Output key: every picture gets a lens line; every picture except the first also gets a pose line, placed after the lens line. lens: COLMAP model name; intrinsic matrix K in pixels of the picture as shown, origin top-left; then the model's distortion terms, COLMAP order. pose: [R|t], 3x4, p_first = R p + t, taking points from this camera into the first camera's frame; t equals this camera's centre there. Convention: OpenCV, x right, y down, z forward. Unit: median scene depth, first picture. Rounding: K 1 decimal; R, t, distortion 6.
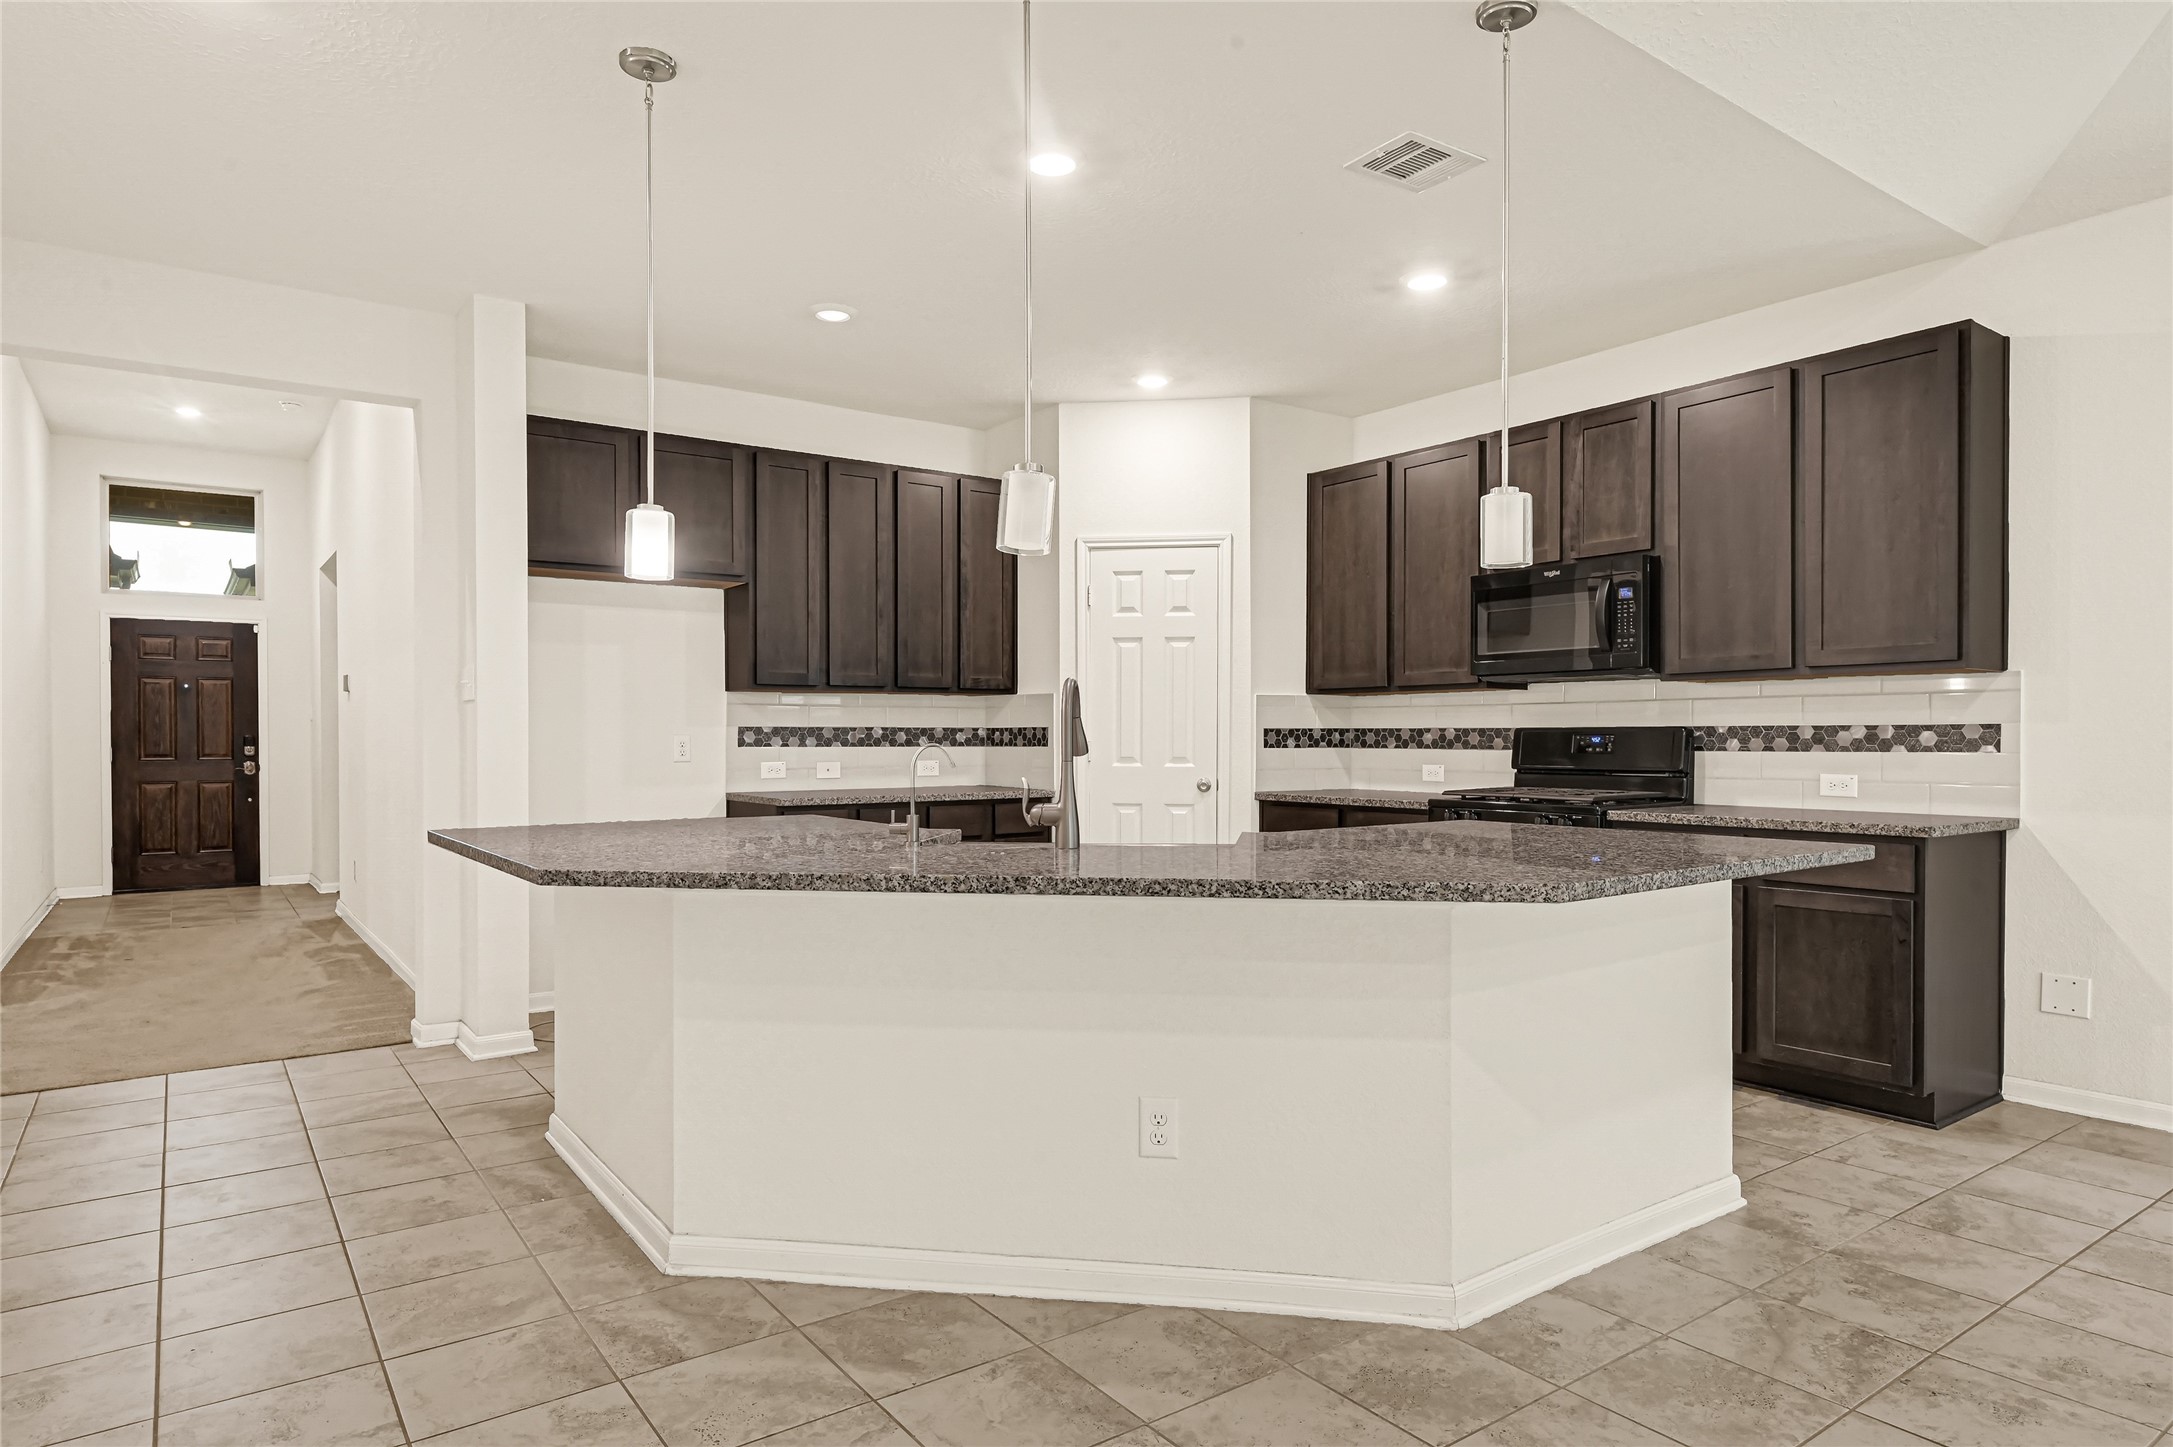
lens RADIAL K [[1229.6, 0, 1080.6], [0, 1229.6, 743.8], [0, 0, 1]] dist [0.001070, -0.000317]
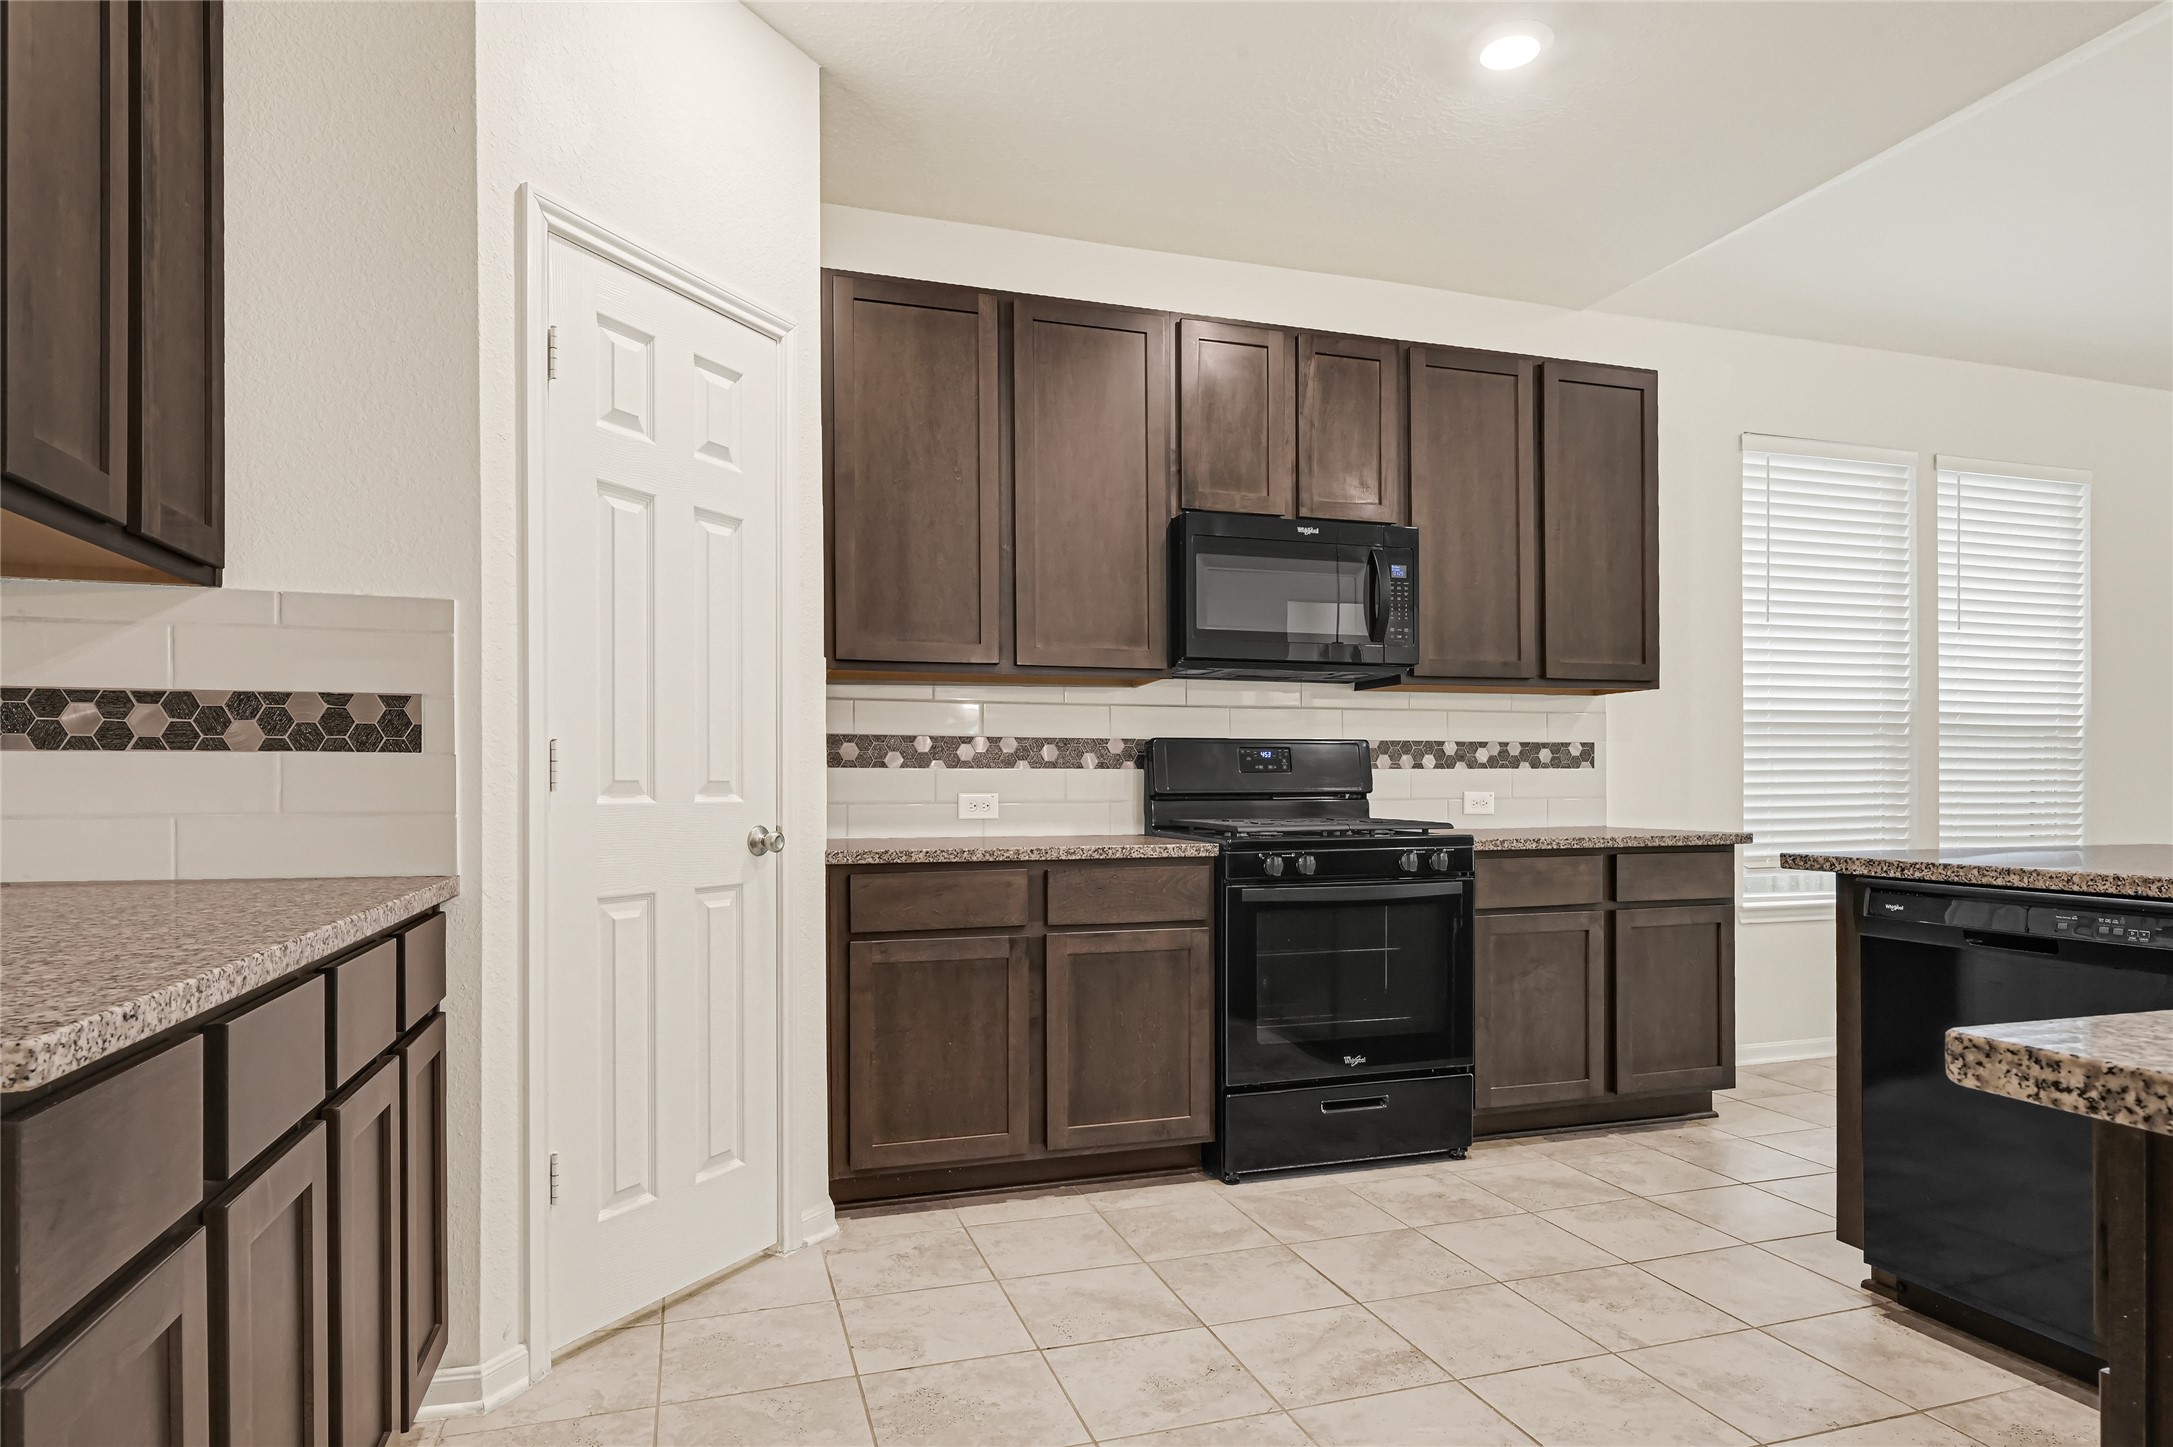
lens RADIAL K [[1229.6, 0, 1094.9], [0, 1229.6, 783.7], [0, 0, 1]] dist [0.001070, -0.000317]
pose [[0.306929, 0.000005, 0.951732, -0.384971], [0.006263, 0.999978, -0.002025, 0.017396], [-0.951712, 0.006582, 0.306922, 0.926558]]
